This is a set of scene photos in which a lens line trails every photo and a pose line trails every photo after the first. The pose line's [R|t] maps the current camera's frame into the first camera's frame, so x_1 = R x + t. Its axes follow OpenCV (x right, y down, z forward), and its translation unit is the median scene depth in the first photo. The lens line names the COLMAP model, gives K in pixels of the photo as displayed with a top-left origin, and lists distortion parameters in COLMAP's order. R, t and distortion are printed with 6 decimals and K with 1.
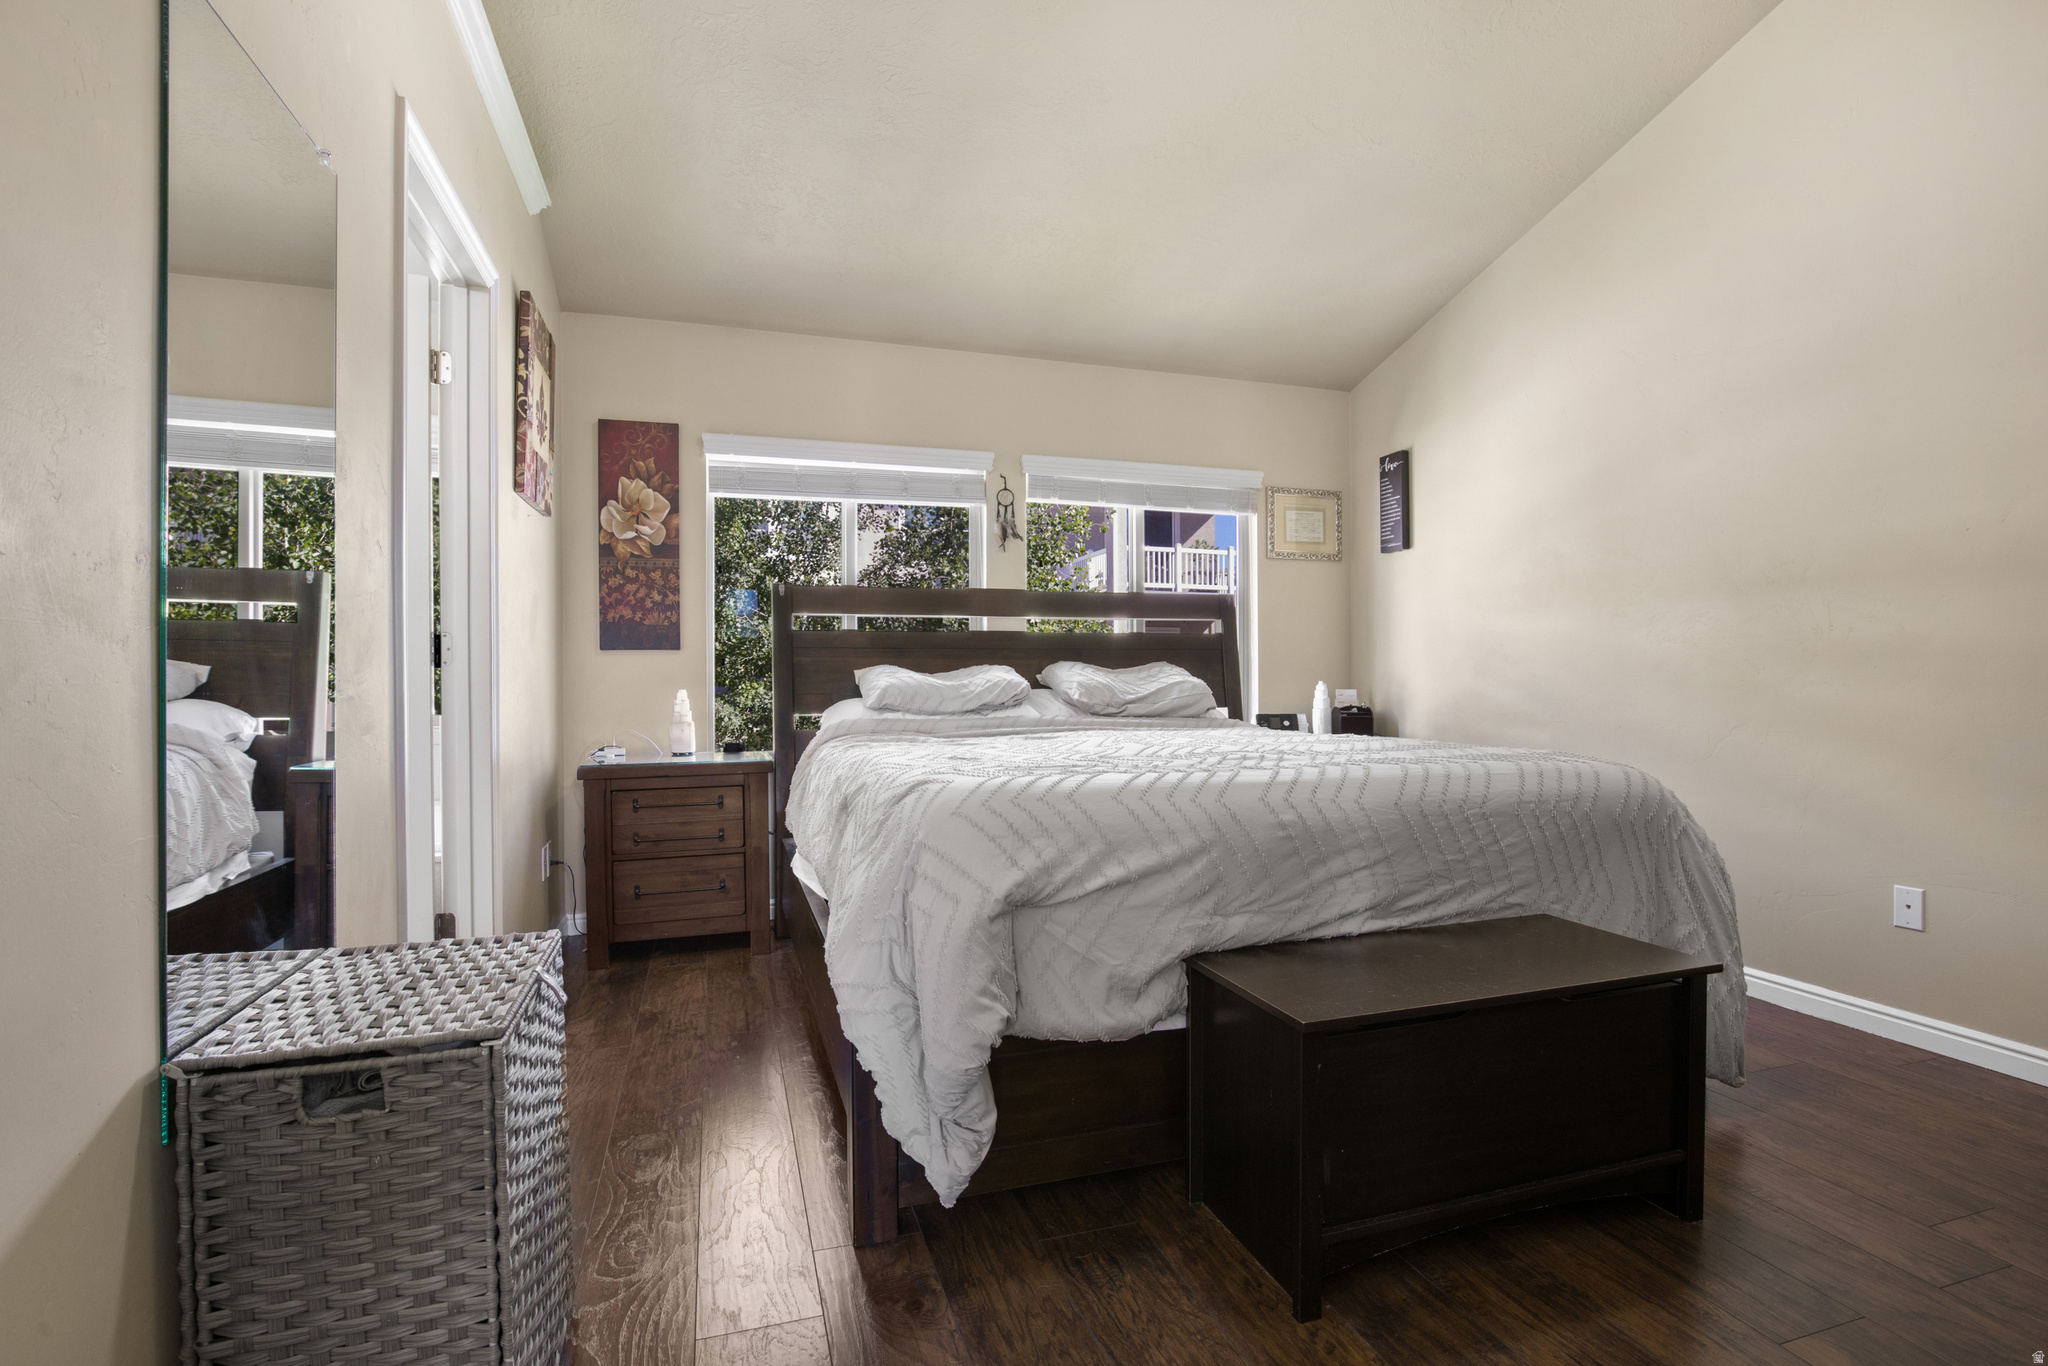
lens RADIAL K [[917.9, 0, 1023.3], [0, 917.9, 673.3], [0, 0, 1]] dist [-0.015761, 0.000772]
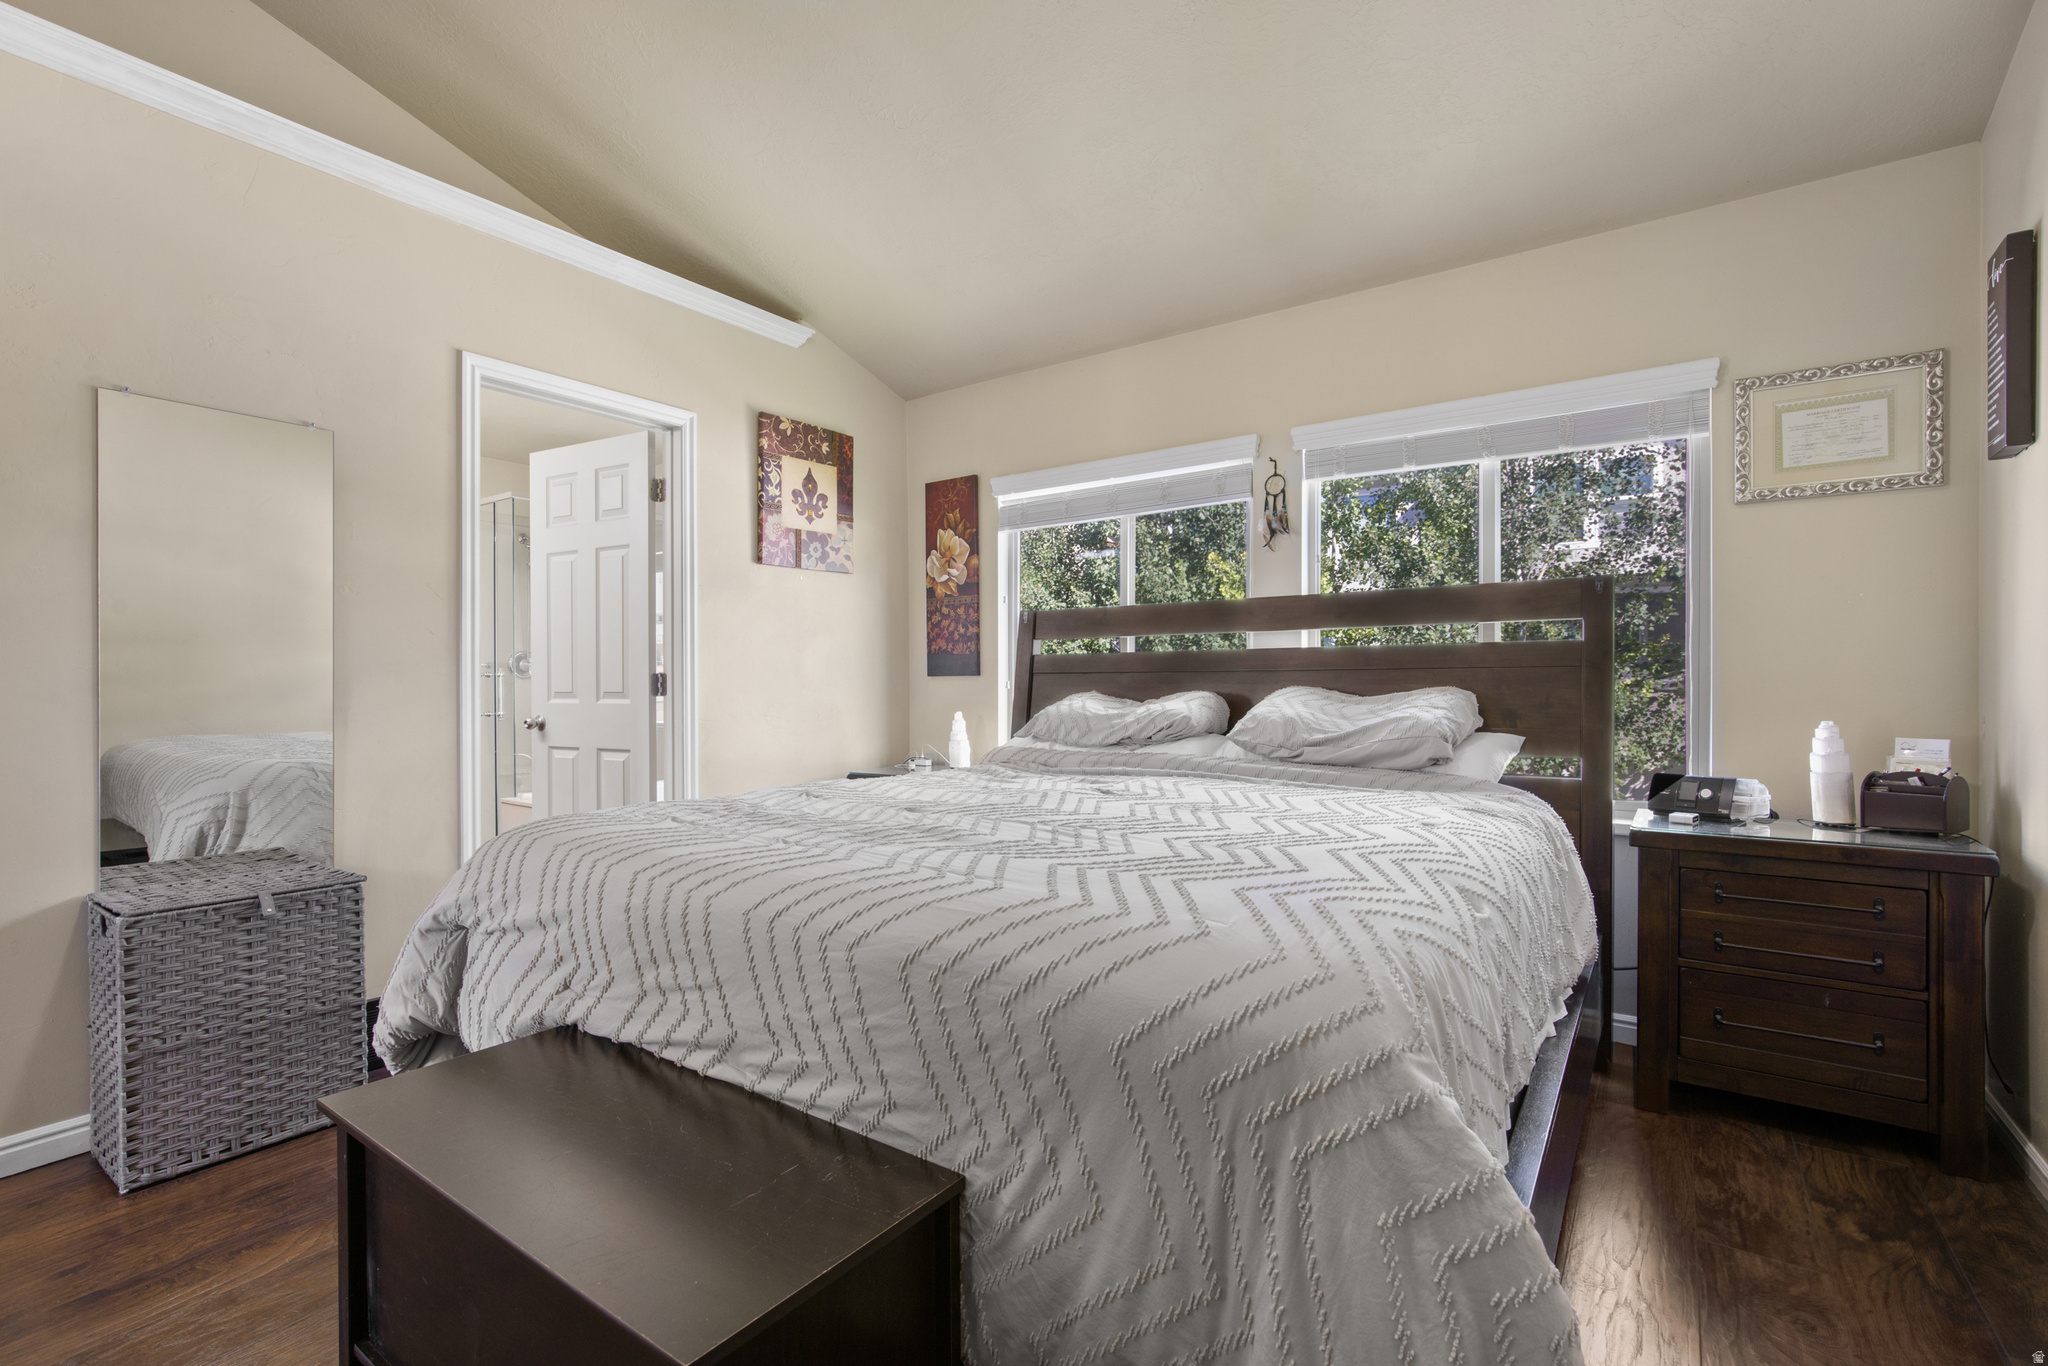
lens RADIAL K [[917.9, 0, 1023.3], [0, 917.9, 673.3], [0, 0, 1]] dist [-0.015761, 0.000772]
pose [[0.603976, -0.007393, -0.796968, 0.559481], [0.003811, 0.999972, -0.006387, -0.021413], [0.796994, 0.000820, 0.603987, 0.369800]]
